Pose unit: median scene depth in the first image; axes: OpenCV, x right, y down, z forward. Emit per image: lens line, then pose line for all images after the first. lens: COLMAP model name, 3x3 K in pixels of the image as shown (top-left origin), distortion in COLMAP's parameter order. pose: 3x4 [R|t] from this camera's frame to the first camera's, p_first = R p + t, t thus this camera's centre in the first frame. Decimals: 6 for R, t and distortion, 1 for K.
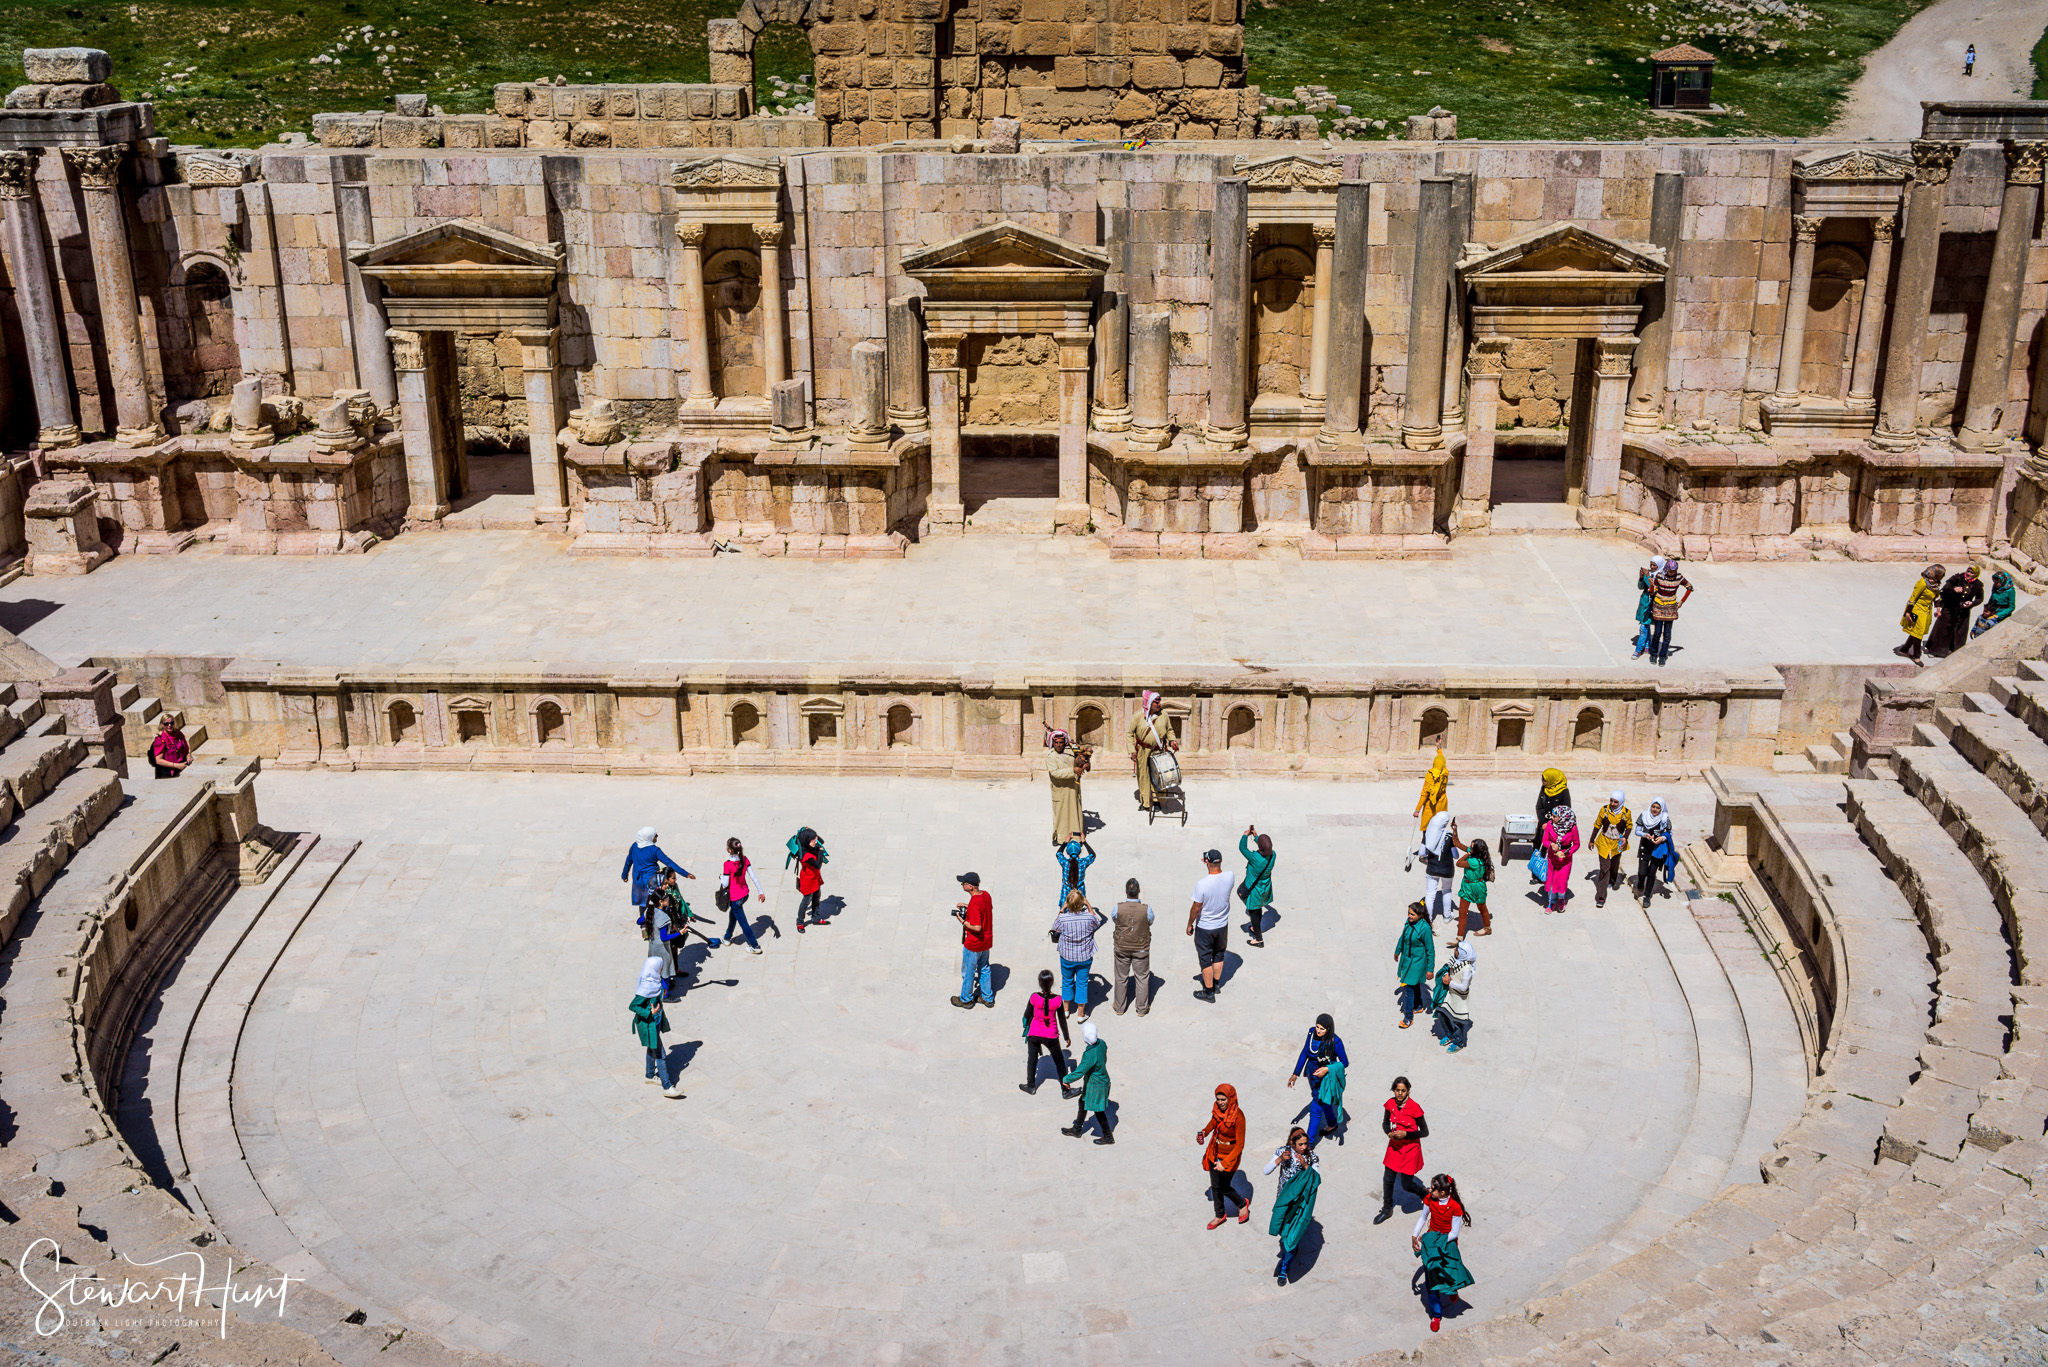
lens RADIAL K [[2079.9, 0, 1024.0], [0, 2079.9, 683.5], [0, 0, 1]] dist [0.007716, -0.026093]
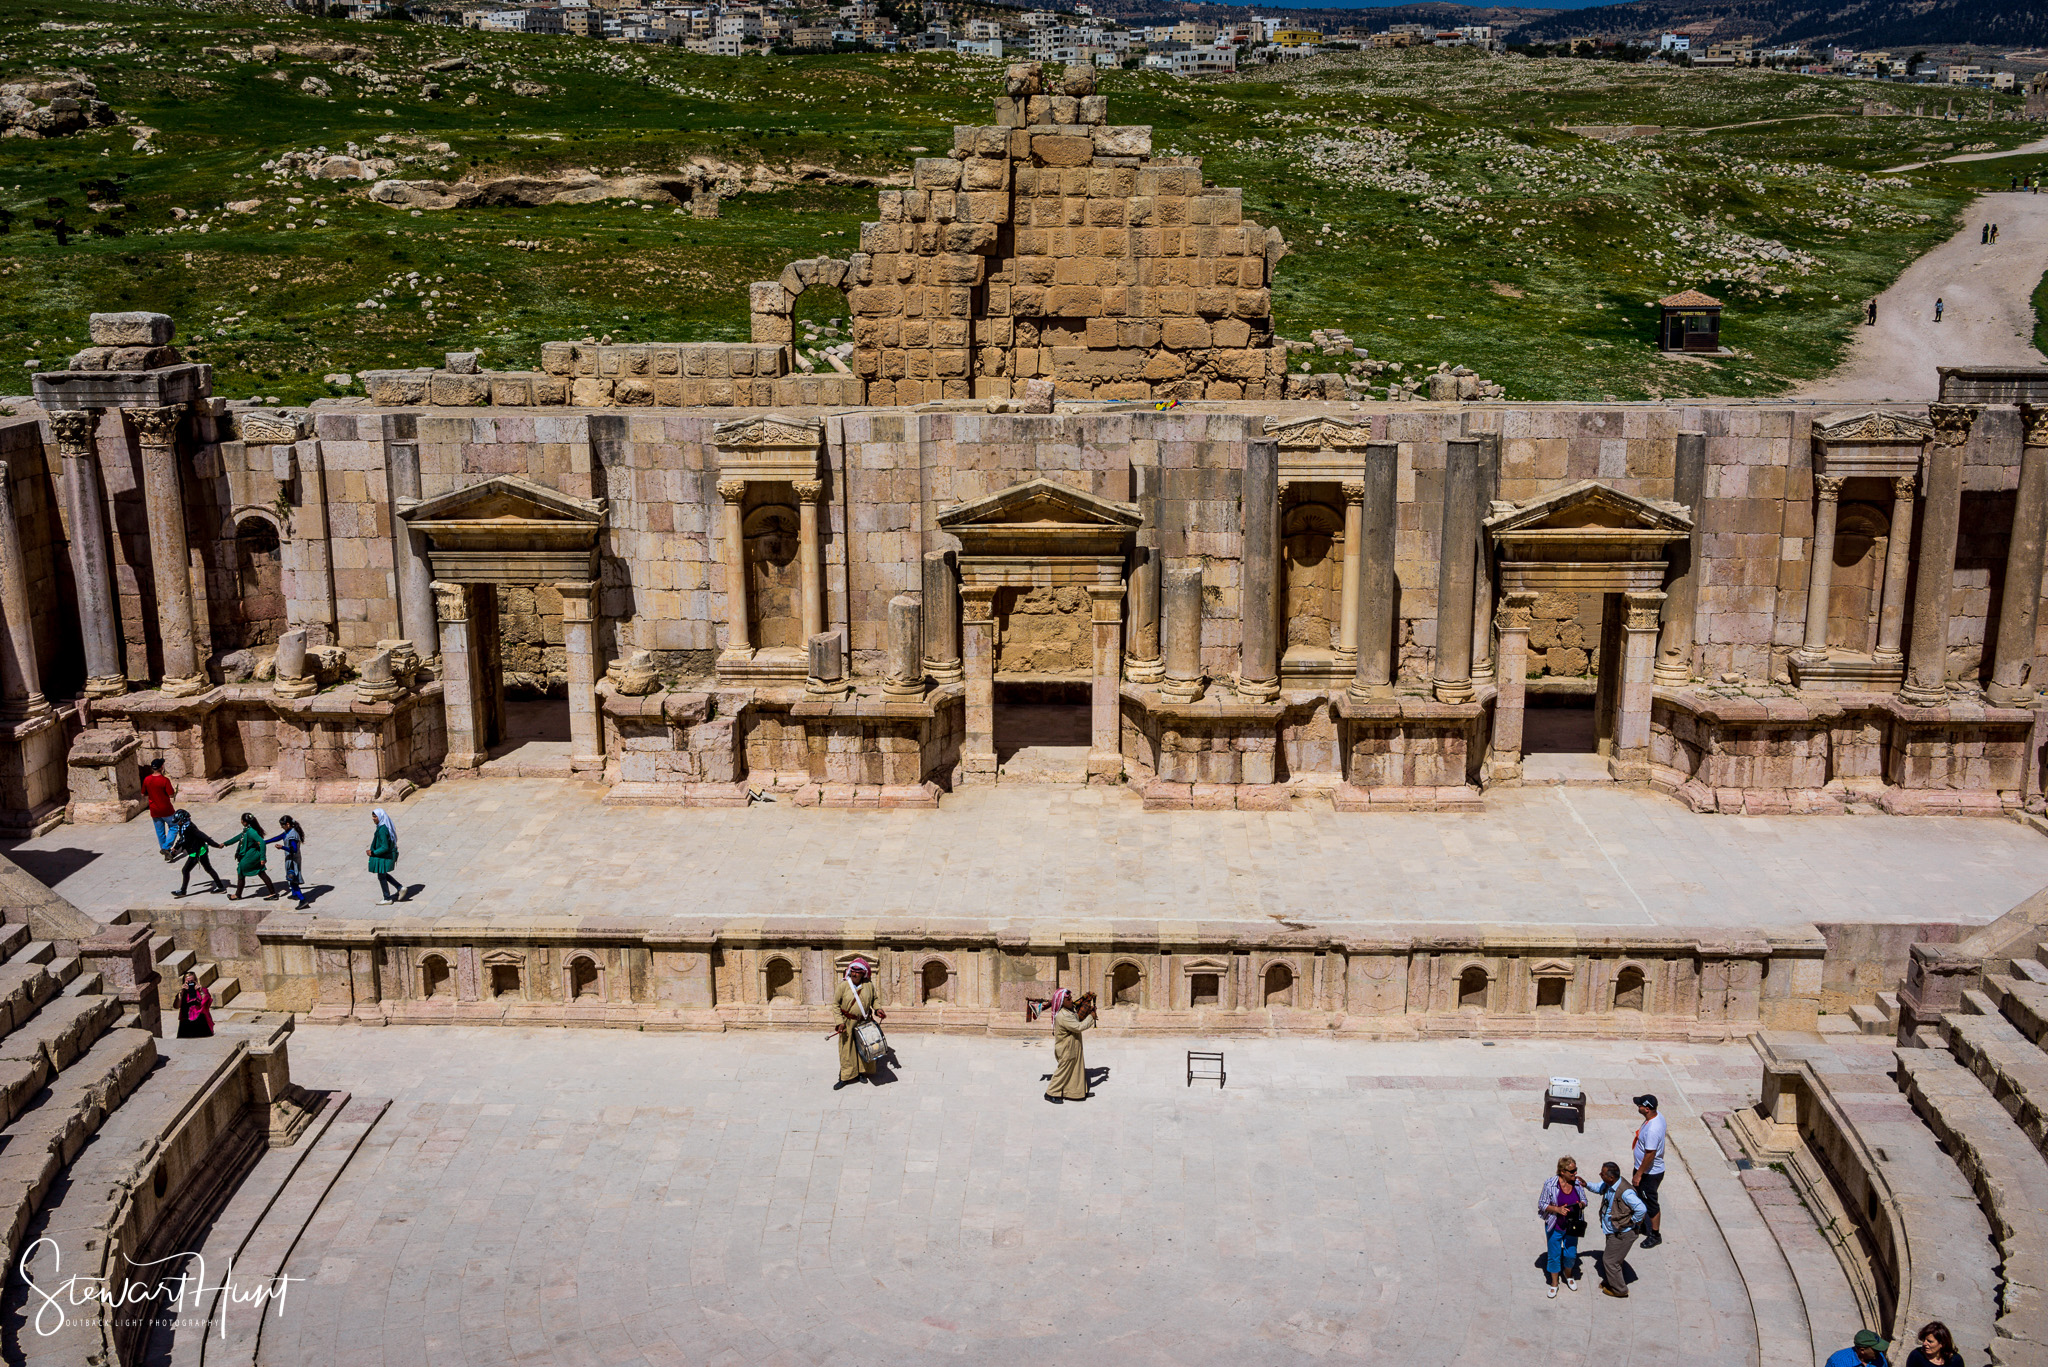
lens RADIAL K [[2073.5, 0, 1024.0], [0, 2073.5, 683.5], [0, 0, 1]] dist [0.005868, -0.025336]
pose [[0.999954, 0.002063, -0.009351, -0.006925], [-0.003046, 0.994314, -0.106443, -0.013933], [0.009078, 0.106466, 0.994275, -0.000627]]
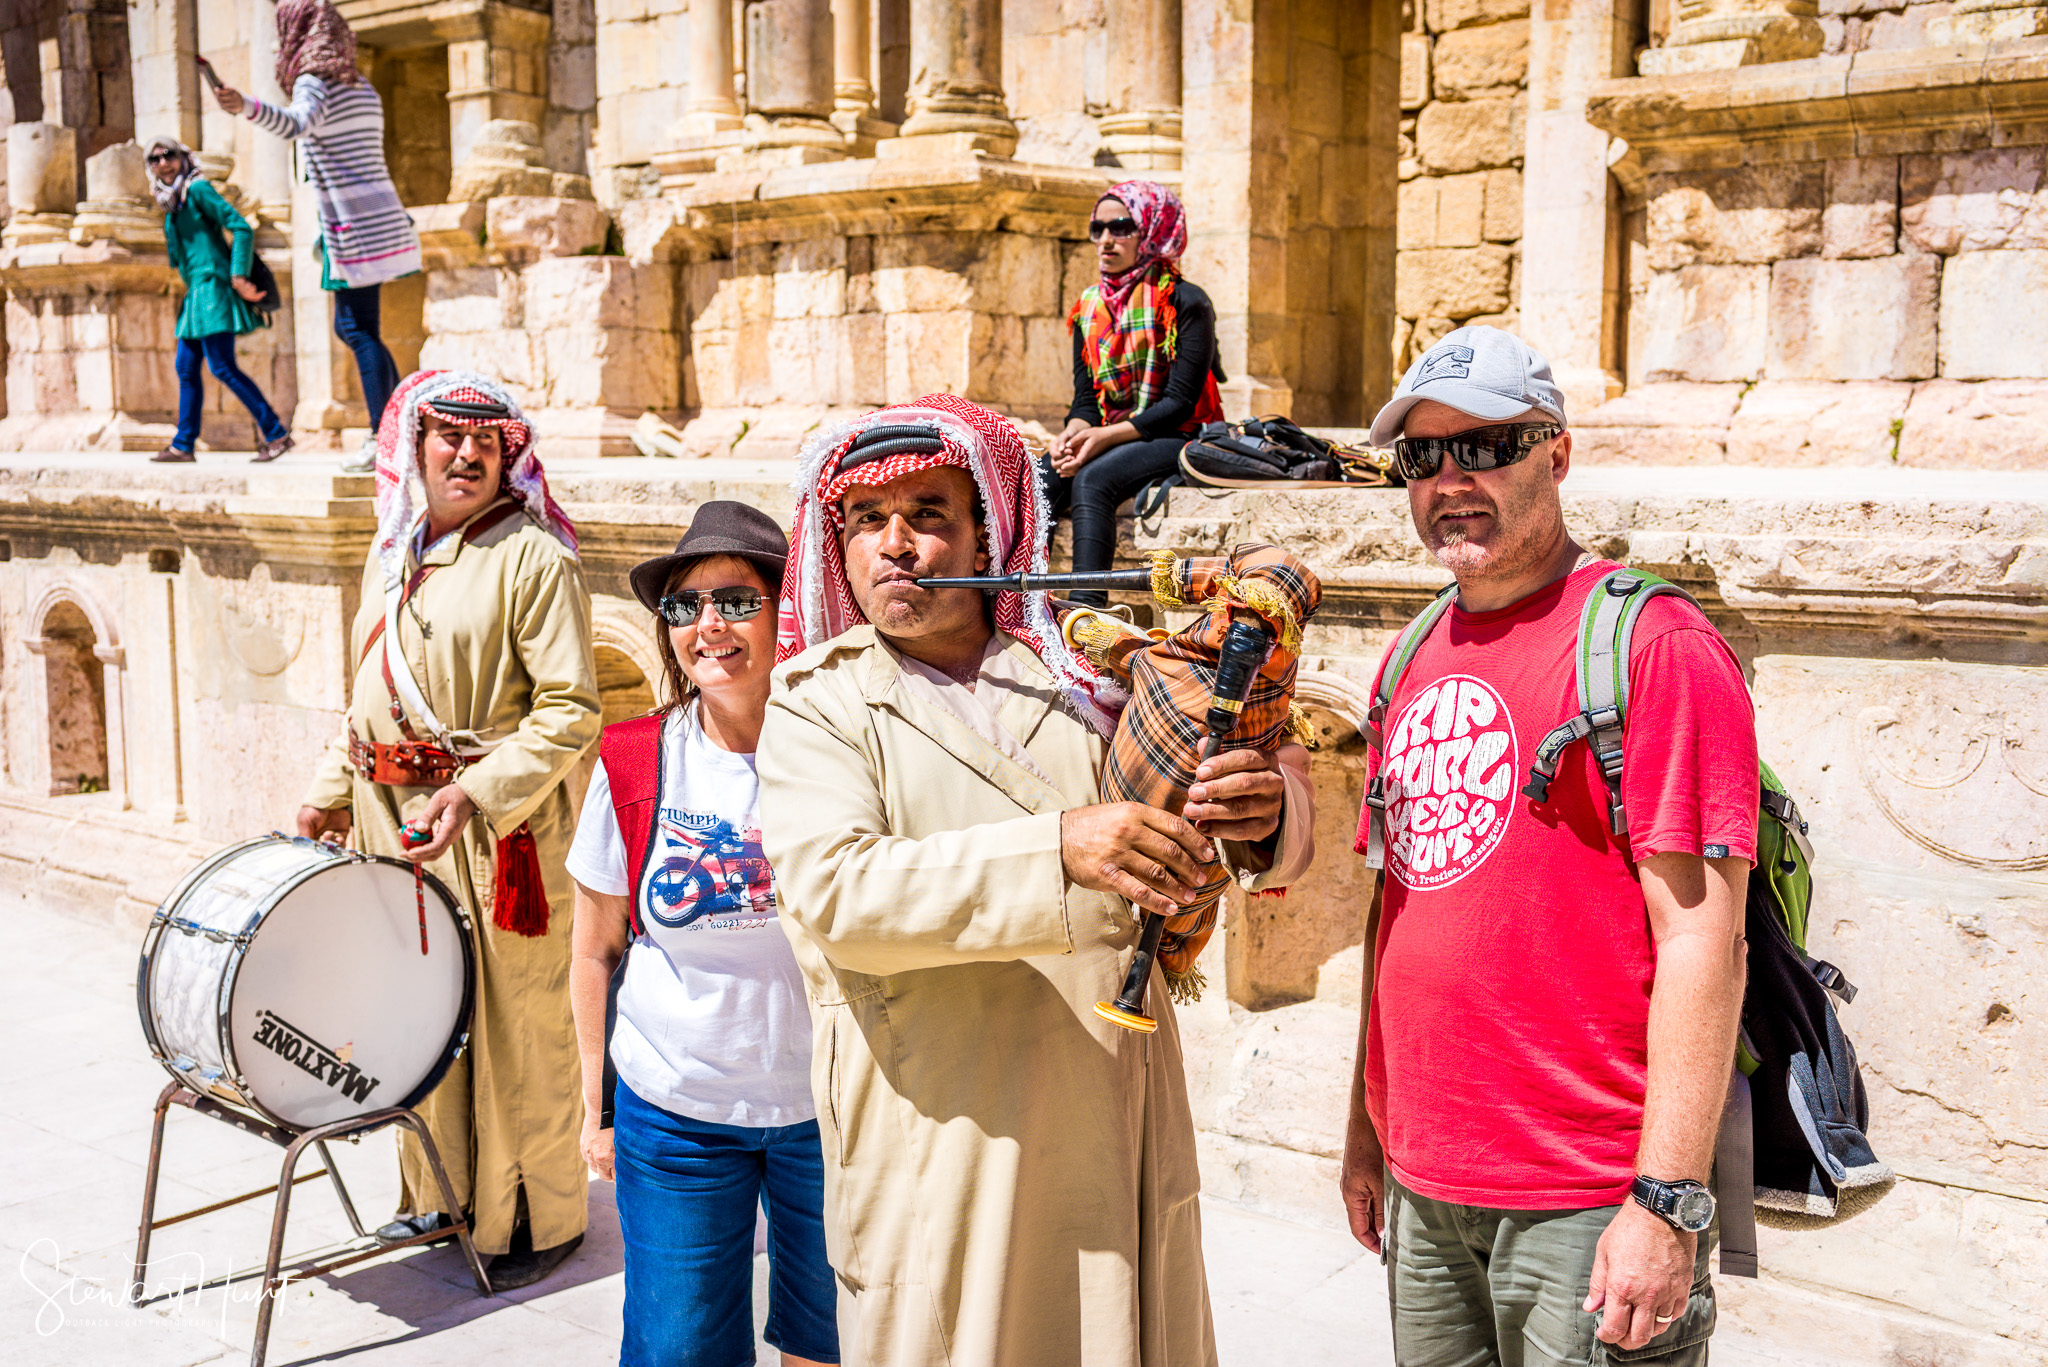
lens RADIAL K [[2073.5, 0, 1024.0], [0, 2073.5, 683.5], [0, 0, 1]] dist [0.005868, -0.025336]
pose [[0.822082, 0.070576, -0.564978, 0.145865], [-0.200030, 0.964835, -0.170532, 0.032709], [0.533075, 0.253204, 0.807291, 0.741204]]
